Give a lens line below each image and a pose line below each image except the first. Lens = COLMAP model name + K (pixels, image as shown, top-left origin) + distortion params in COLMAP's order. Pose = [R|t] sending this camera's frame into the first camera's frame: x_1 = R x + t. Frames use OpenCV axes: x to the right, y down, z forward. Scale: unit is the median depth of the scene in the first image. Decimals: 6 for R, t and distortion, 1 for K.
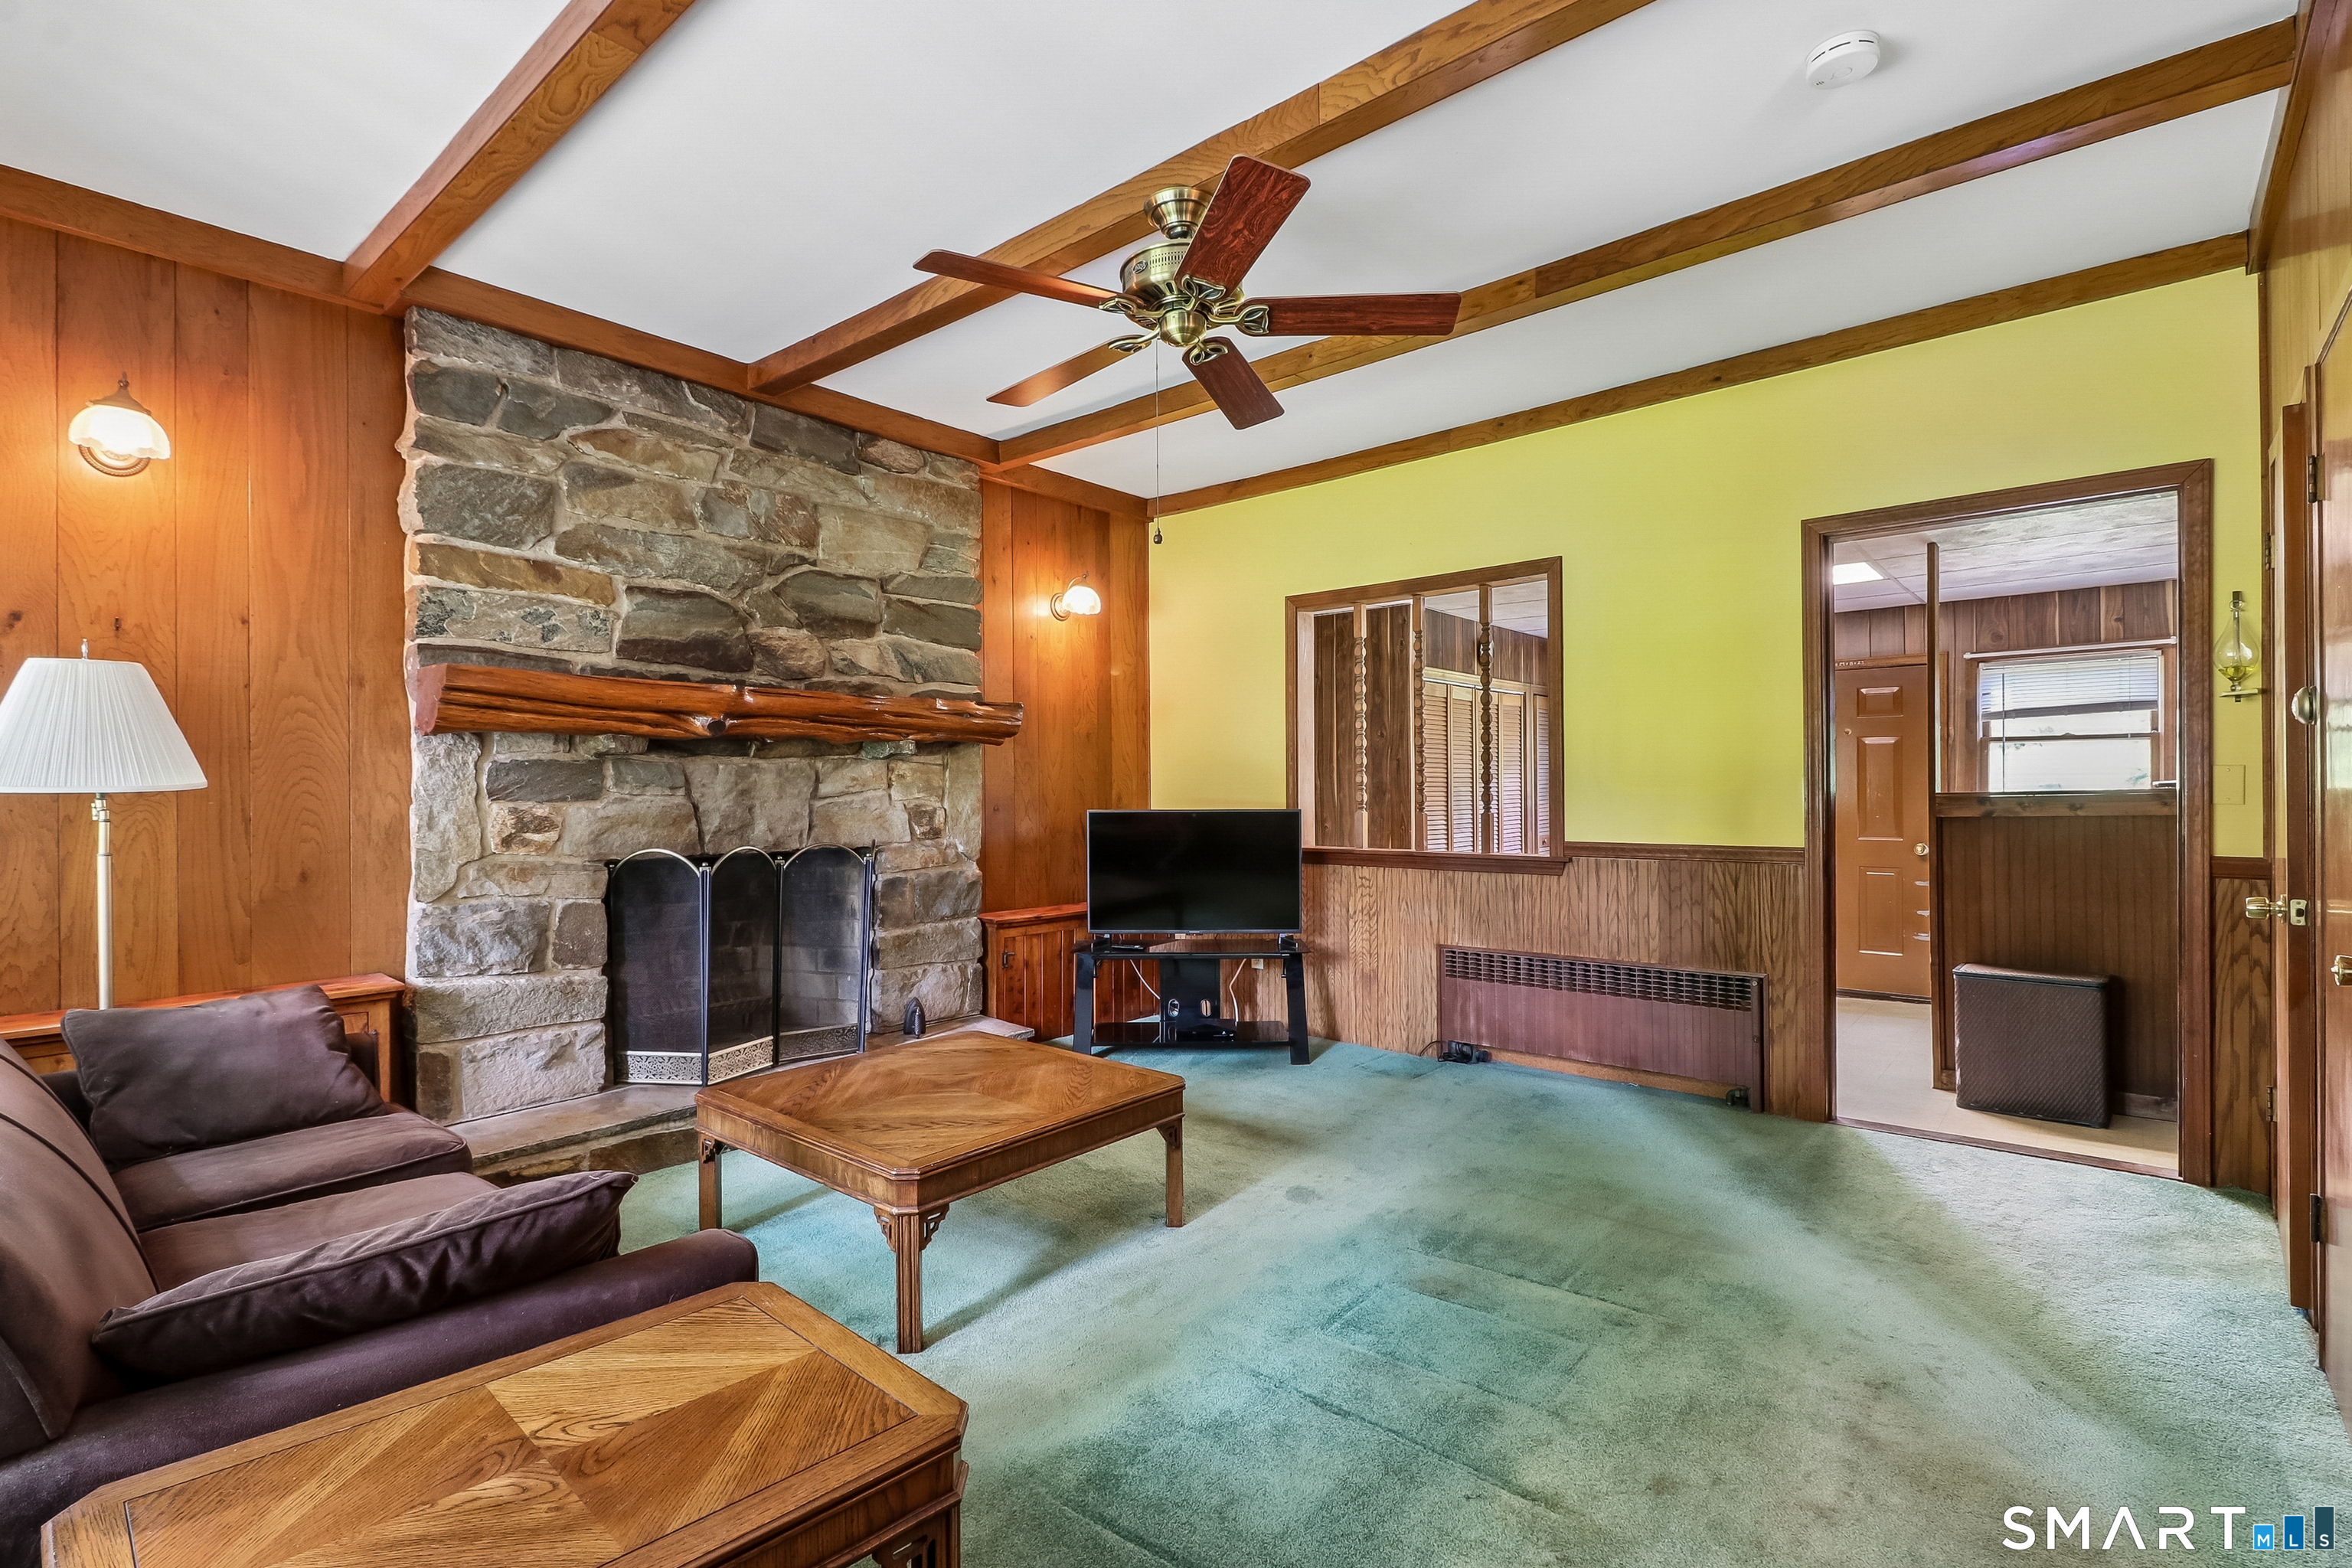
lens RADIAL K [[1088.7, 0, 1167.6], [0, 1088.7, 808.0], [0, 0, 1]] dist [0.000014, -0.000286]
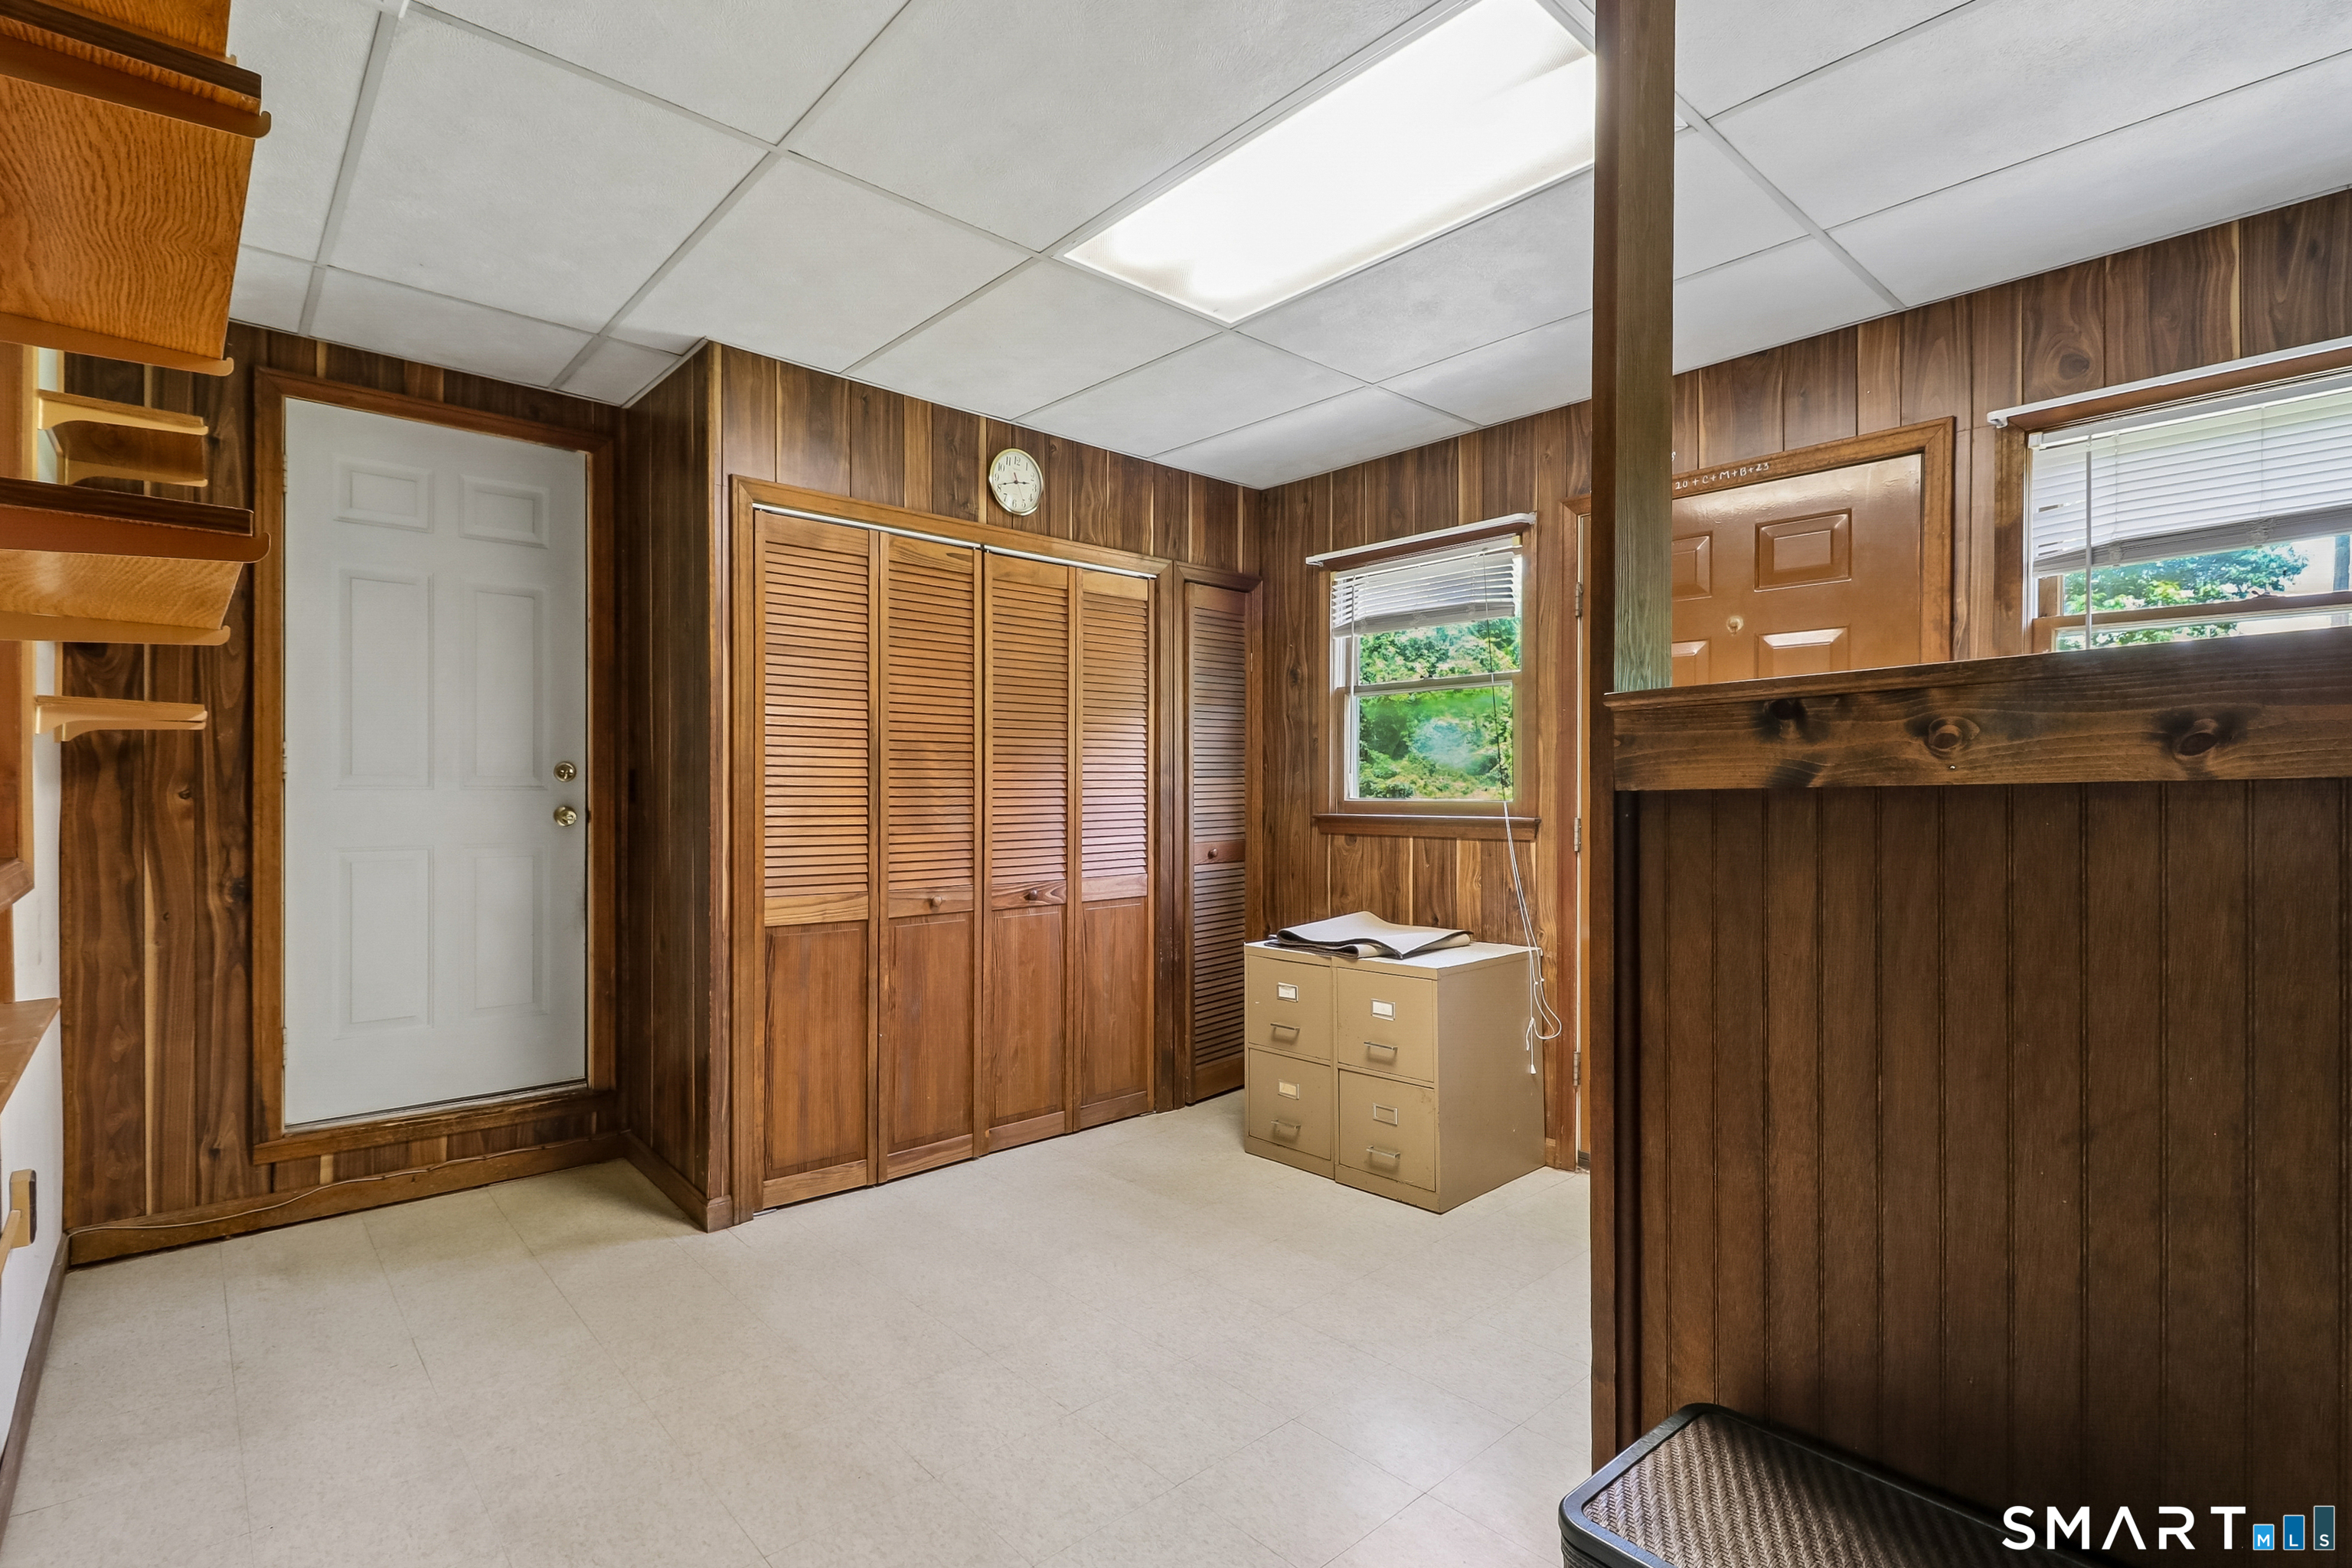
lens RADIAL K [[1088.7, 0, 1167.6], [0, 1088.7, 808.0], [0, 0, 1]] dist [0.000014, -0.000286]
pose [[0.991876, 0.008223, -0.126941, 0.636823], [-0.008236, 0.999966, 0.000418, 0.012478], [0.126940, 0.000631, 0.991910, 0.738053]]
